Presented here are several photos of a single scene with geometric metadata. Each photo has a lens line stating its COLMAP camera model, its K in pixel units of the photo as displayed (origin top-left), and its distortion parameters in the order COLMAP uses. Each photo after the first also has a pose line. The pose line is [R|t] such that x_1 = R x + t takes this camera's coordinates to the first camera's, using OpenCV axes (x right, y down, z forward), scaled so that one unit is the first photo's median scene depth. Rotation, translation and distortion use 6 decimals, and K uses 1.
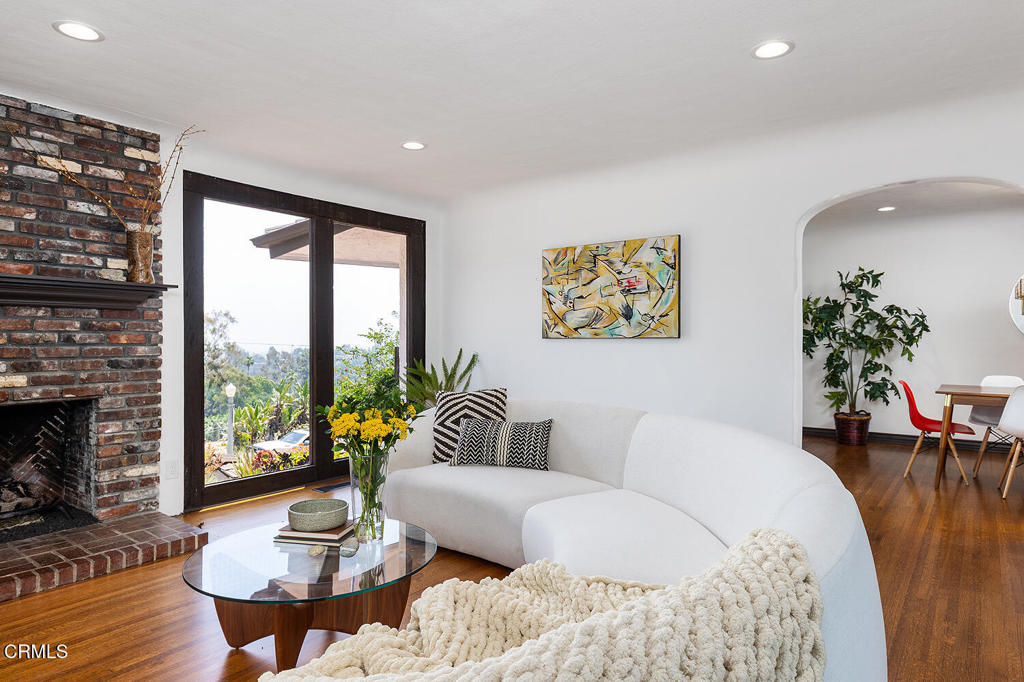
lens RADIAL K [[609.8, 0, 507.6], [0, 609.8, 336.8], [0, 0, 1]] dist [0.001891, -0.000058]
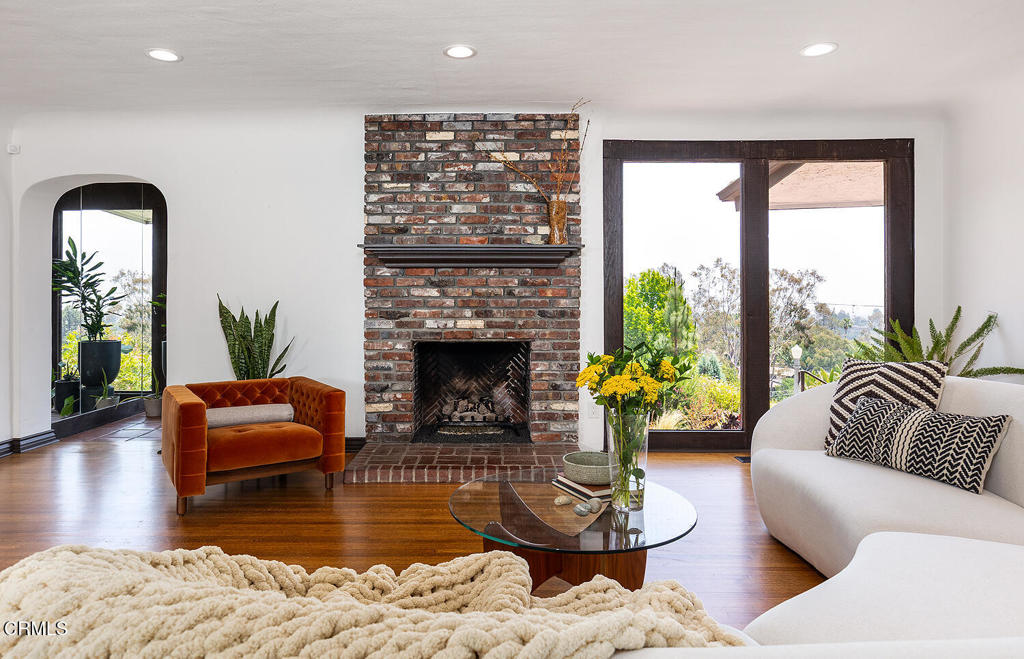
lens RADIAL K [[612.6, 0, 490.9], [0, 612.6, 293.9], [0, 0, 1]] dist [0.002889, 0.000355]
pose [[0.601615, -0.005156, -0.798770, 0.247151], [0.001326, 0.999984, -0.005456, 0.011574], [0.798785, 0.002224, 0.601612, 0.183711]]
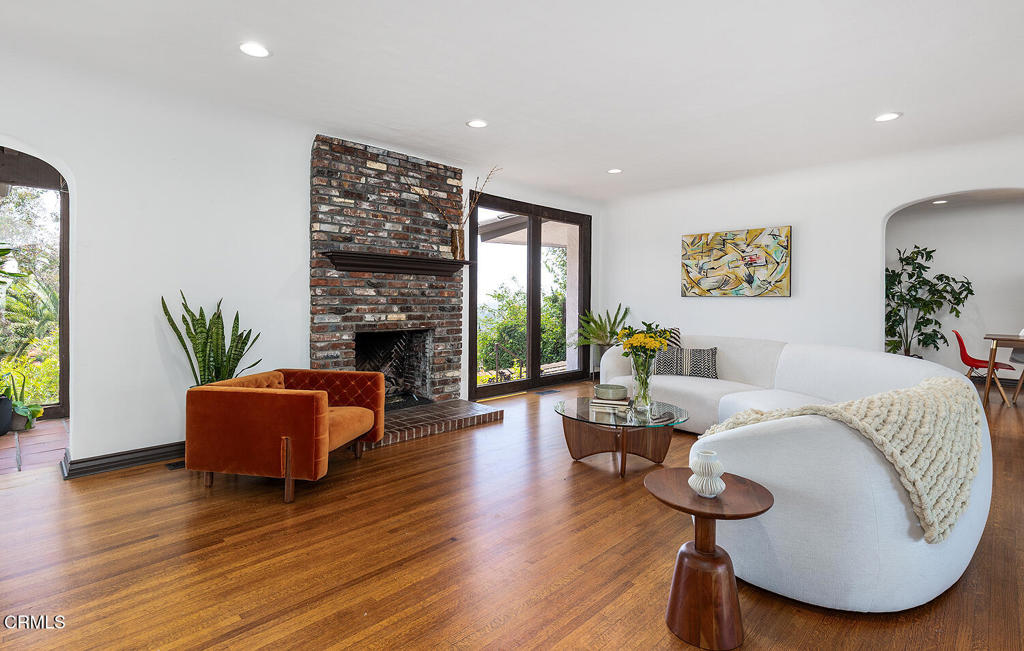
lens RADIAL K [[495.4, 0, 507.5], [0, 495.4, 298.4], [0, 0, 1]] dist [-0.001754, -0.000588]
pose [[0.991574, 0.009235, -0.129214, -0.278811], [-0.009258, 0.999957, 0.000417, 0.013828], [0.129213, 0.000783, 0.991617, -0.307223]]
